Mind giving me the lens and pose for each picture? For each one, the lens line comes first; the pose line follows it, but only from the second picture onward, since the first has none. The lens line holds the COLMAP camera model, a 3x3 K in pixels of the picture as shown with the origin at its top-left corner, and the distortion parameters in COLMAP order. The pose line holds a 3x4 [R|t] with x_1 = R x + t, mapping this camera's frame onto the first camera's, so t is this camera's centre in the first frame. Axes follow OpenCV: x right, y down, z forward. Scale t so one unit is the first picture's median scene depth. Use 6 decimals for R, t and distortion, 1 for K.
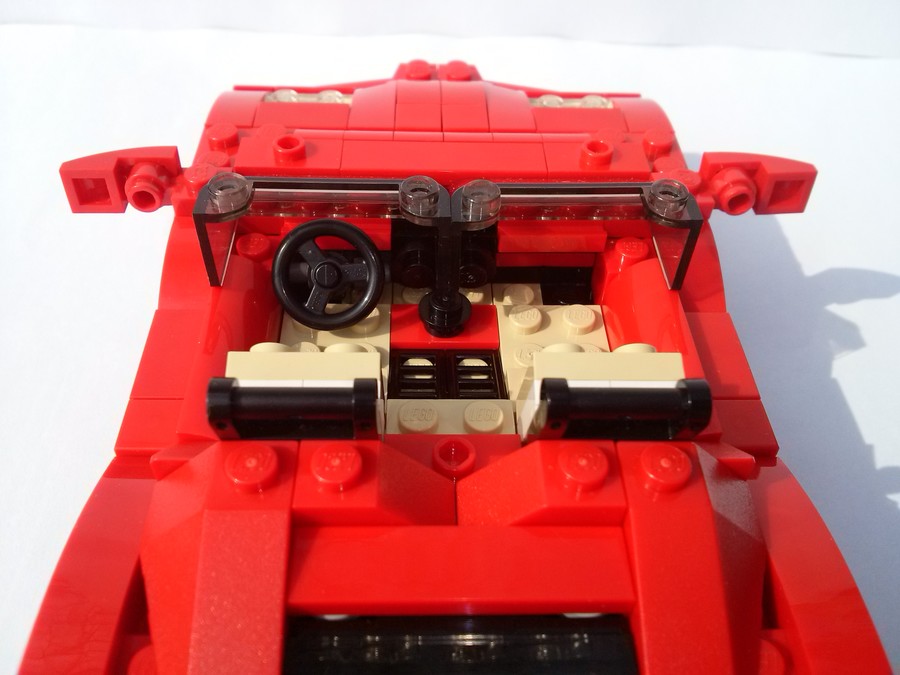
lens RADIAL K [[824.2, 0, 448.8], [0, 824.2, 336.6], [0, 0, 1]] dist [-0.014401, 0.000000]
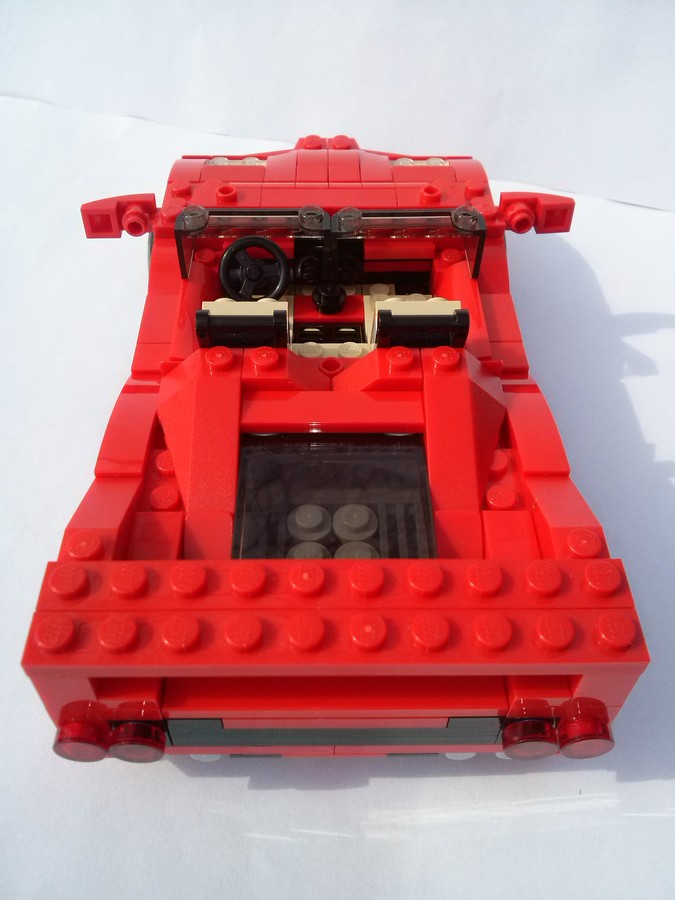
lens RADIAL K [[824.2, 0, 329.5], [0, 824.2, 452.8], [0, 0, 1]] dist [-0.014401, 0.000000]
pose [[0.999506, -0.006779, -0.030691, 0.044554], [0.007926, 0.999269, 0.037395, 0.218112], [0.030415, -0.037619, 0.998829, -0.598066]]
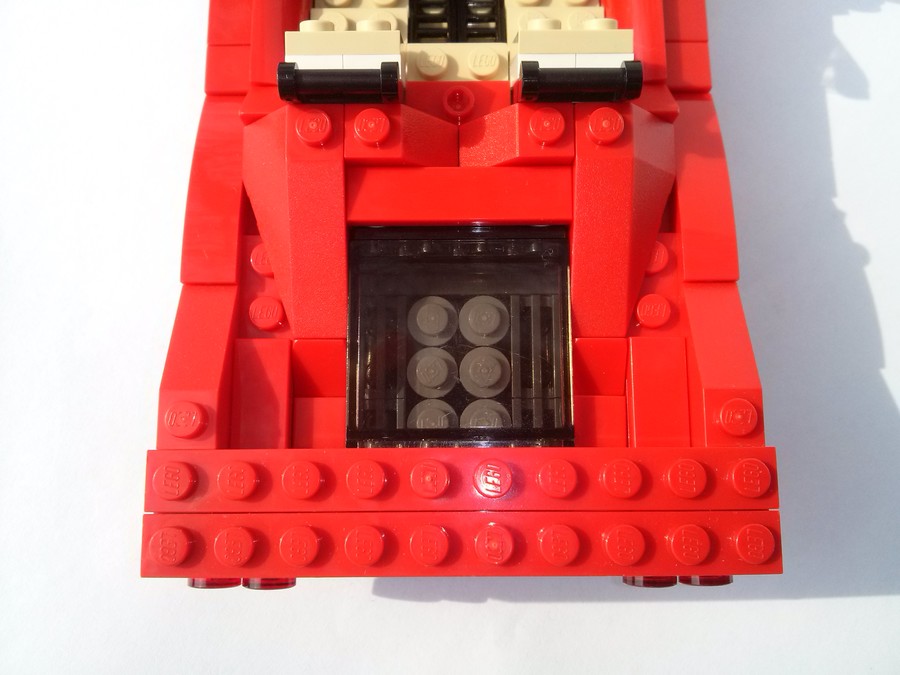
lens RADIAL K [[824.2, 0, 448.2], [0, 824.2, 338.9], [0, 0, 1]] dist [-0.014401, 0.000000]
pose [[0.999056, 0.014627, -0.040912, 0.041502], [0.011859, 0.814070, 0.580646, -0.264274], [0.041798, -0.580583, 0.813128, -0.260358]]
